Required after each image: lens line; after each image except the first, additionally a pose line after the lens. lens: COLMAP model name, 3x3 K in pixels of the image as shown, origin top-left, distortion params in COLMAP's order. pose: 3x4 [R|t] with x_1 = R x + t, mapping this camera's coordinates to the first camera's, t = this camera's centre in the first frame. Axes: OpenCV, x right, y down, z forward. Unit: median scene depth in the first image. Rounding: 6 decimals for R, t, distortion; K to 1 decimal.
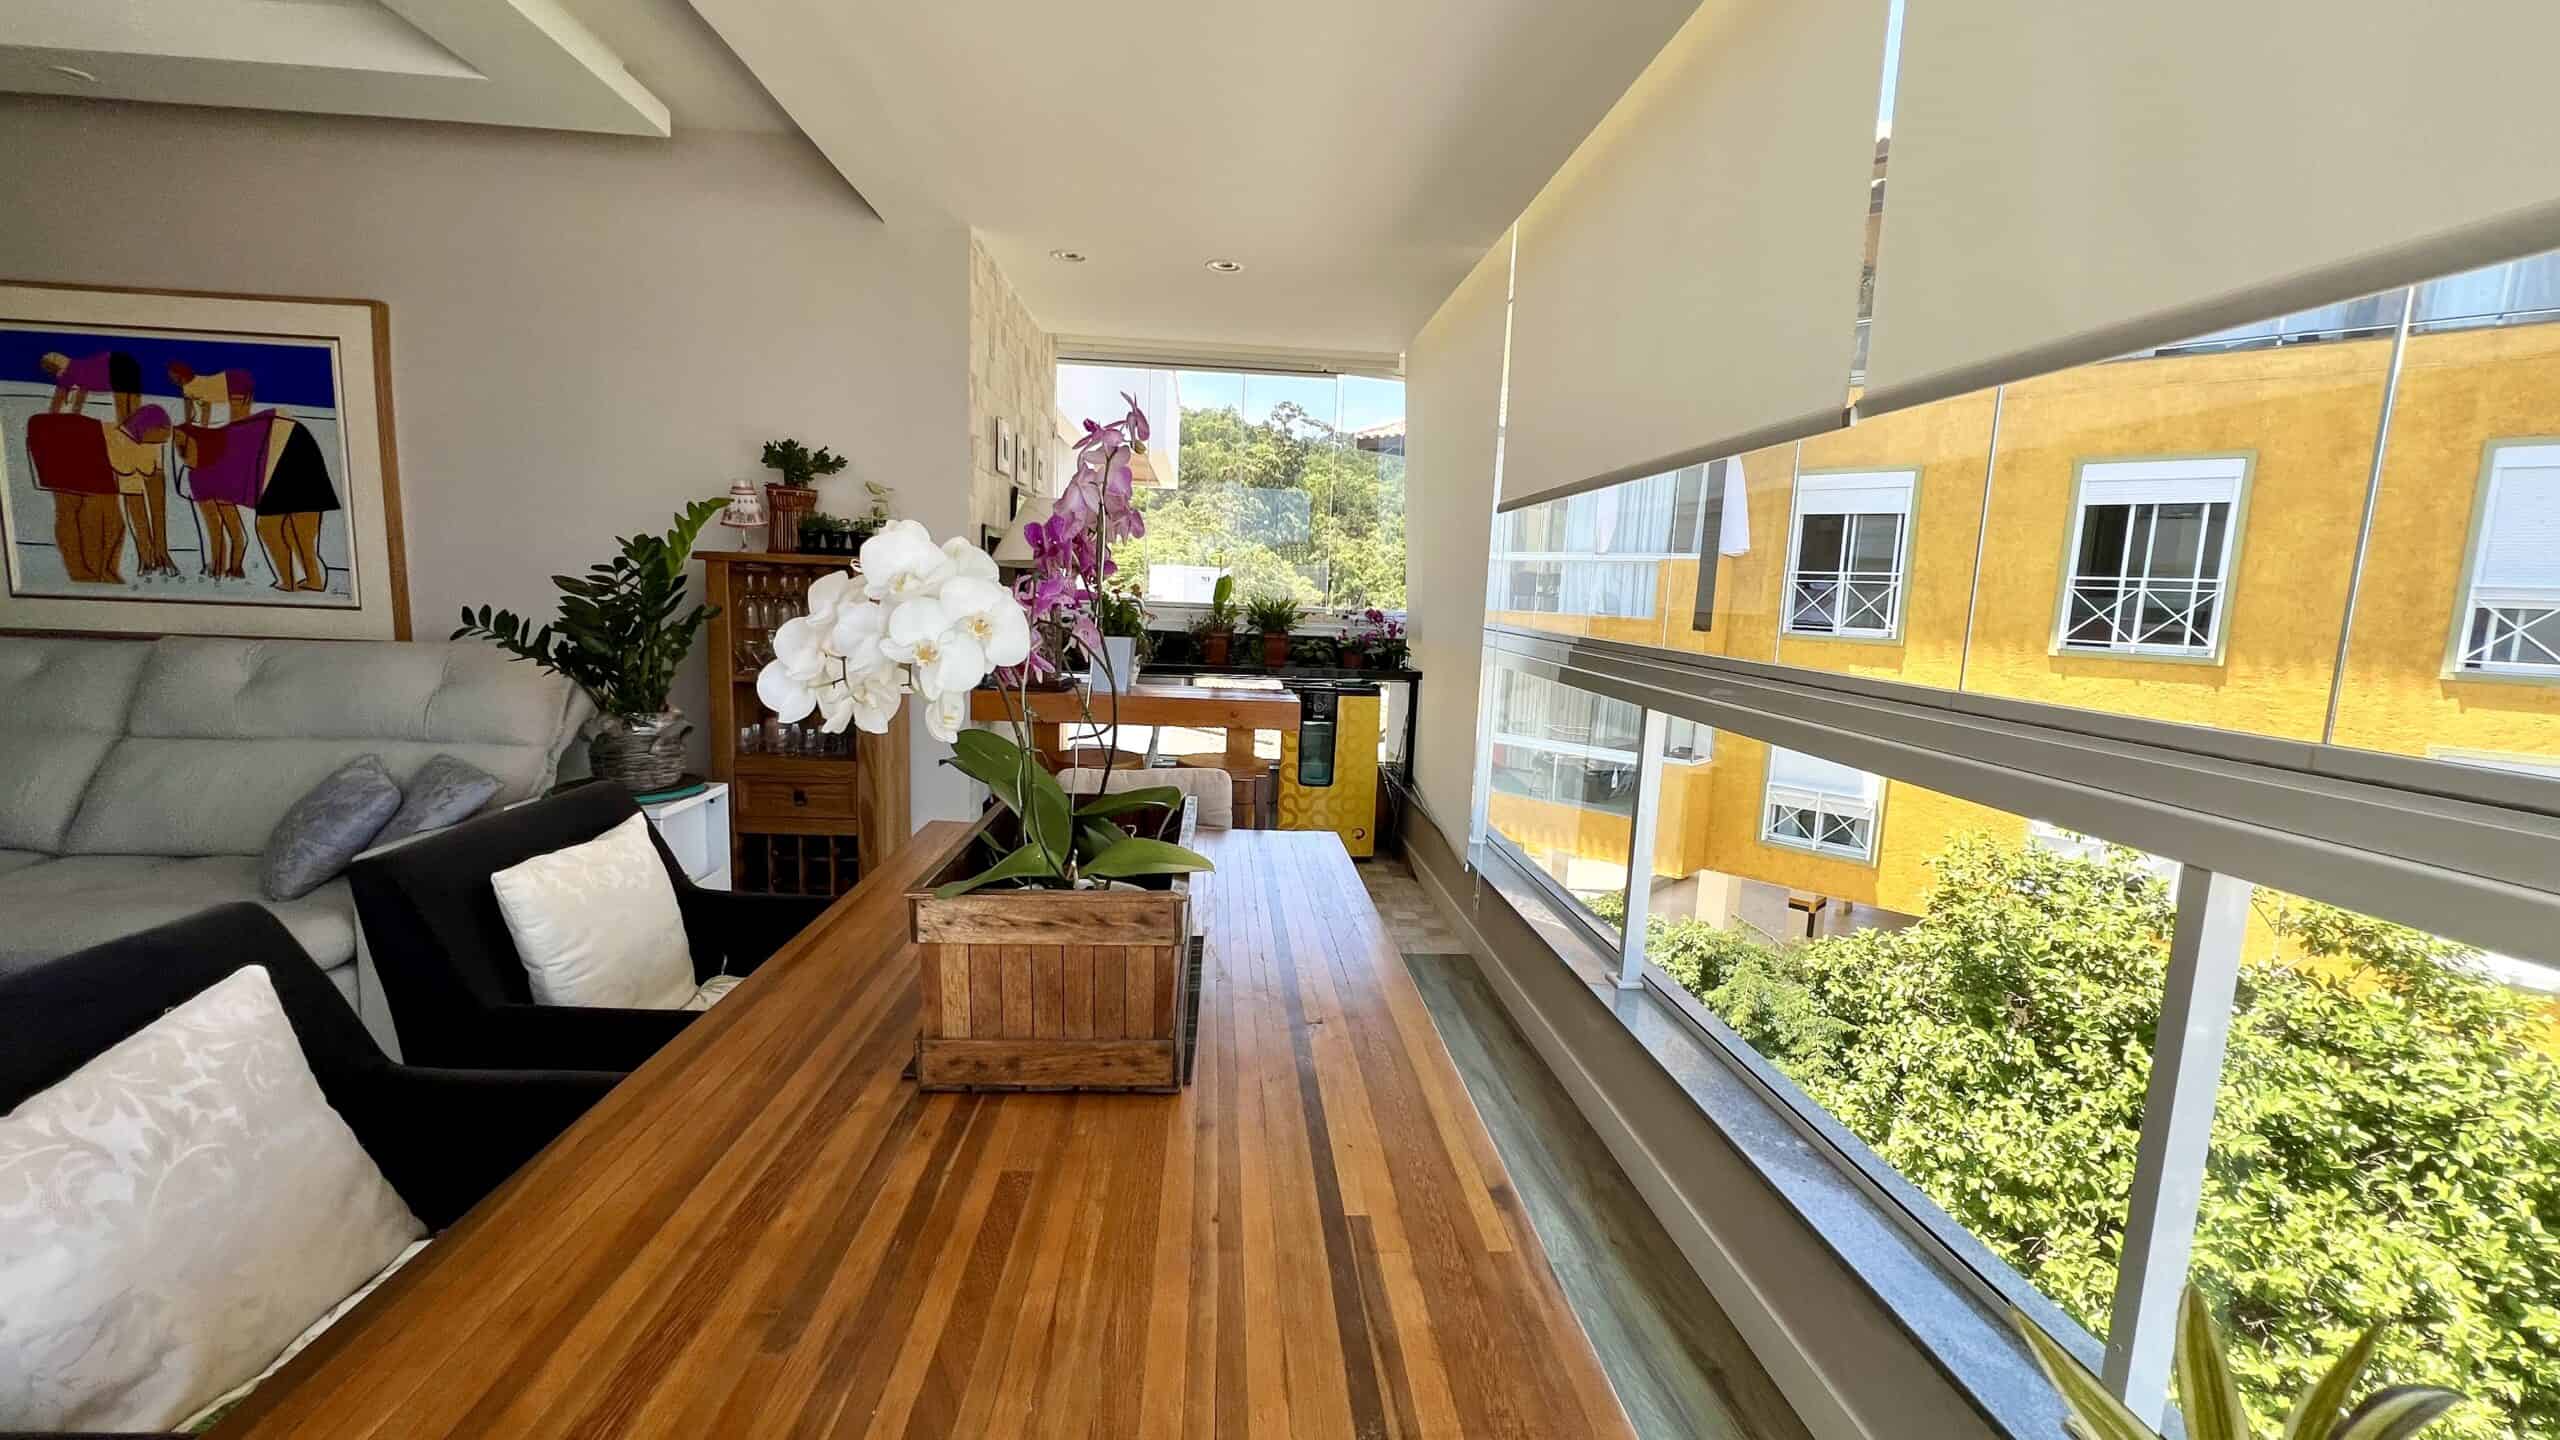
lens RADIAL K [[1023.5, 0, 1275.0], [0, 1023.5, 719.9], [0, 0, 1]] dist [-0.001510, -0.000289]
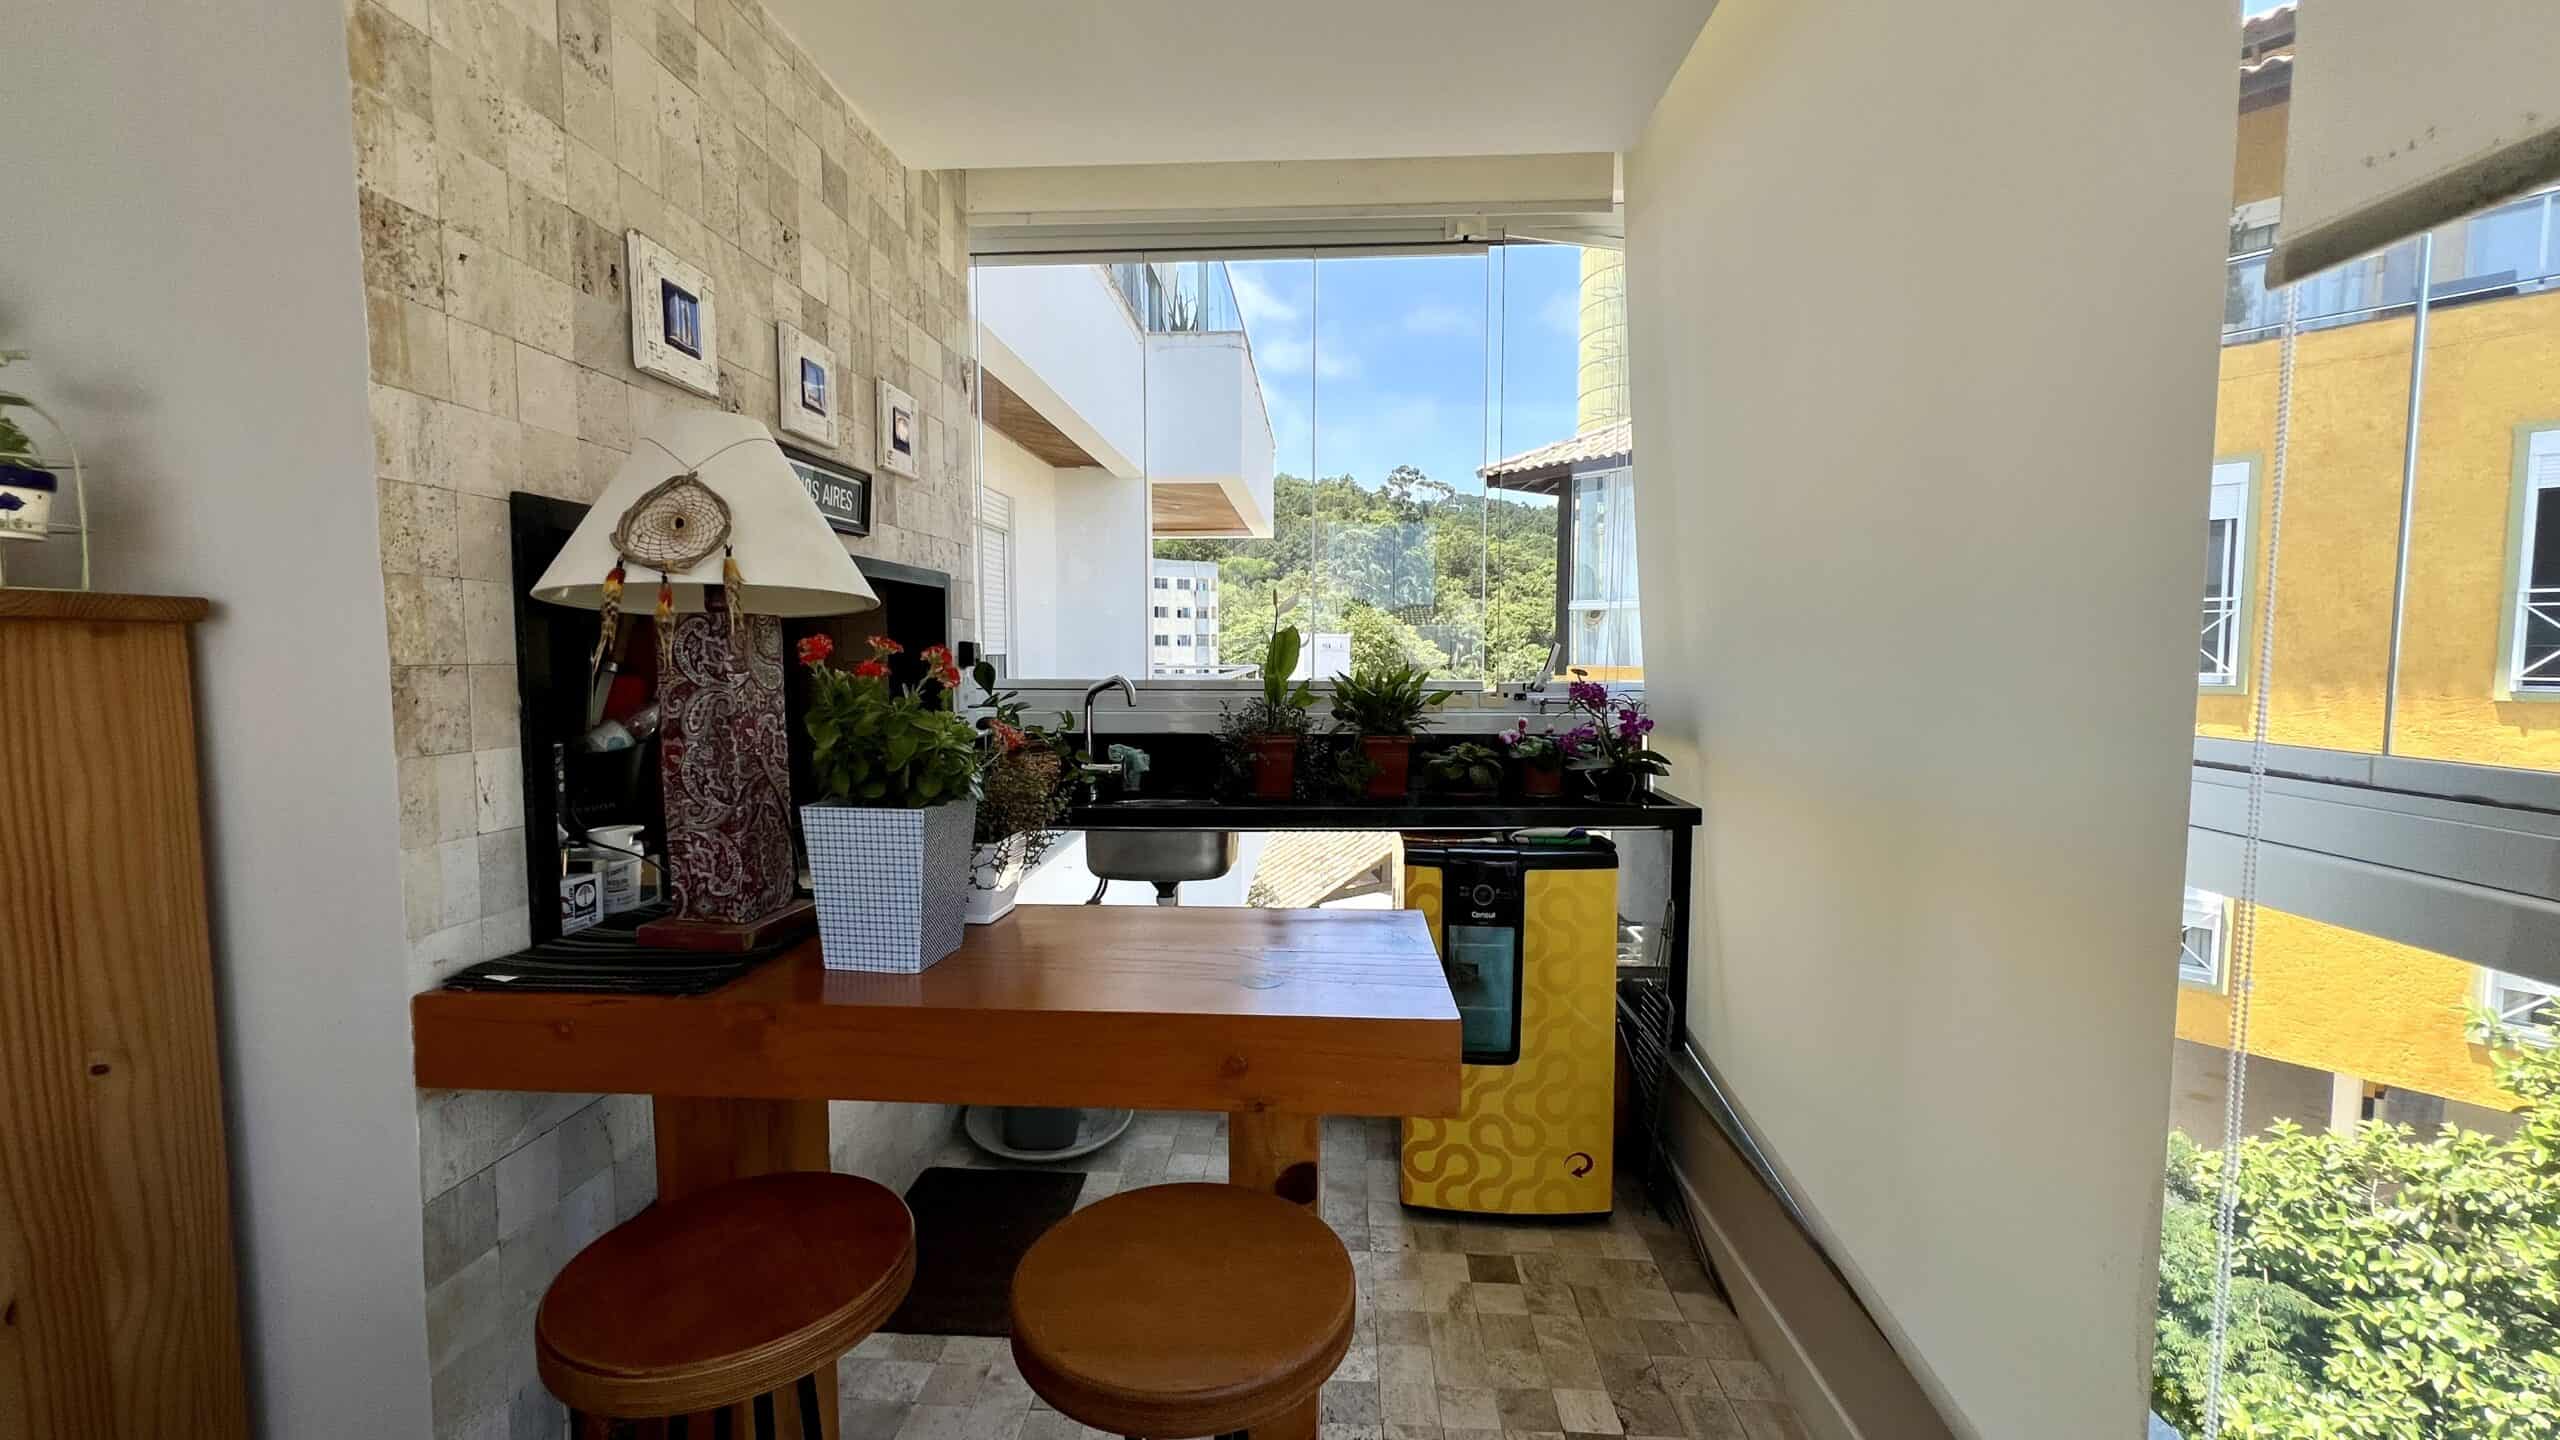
lens RADIAL K [[1023.5, 0, 1275.0], [0, 1023.5, 719.9], [0, 0, 1]] dist [-0.001510, -0.000289]
pose [[0.992055, -0.032254, -0.121602, 0.007138], [0.024341, 0.997522, -0.066012, -0.057686], [0.123430, 0.062528, 0.990381, 0.471405]]
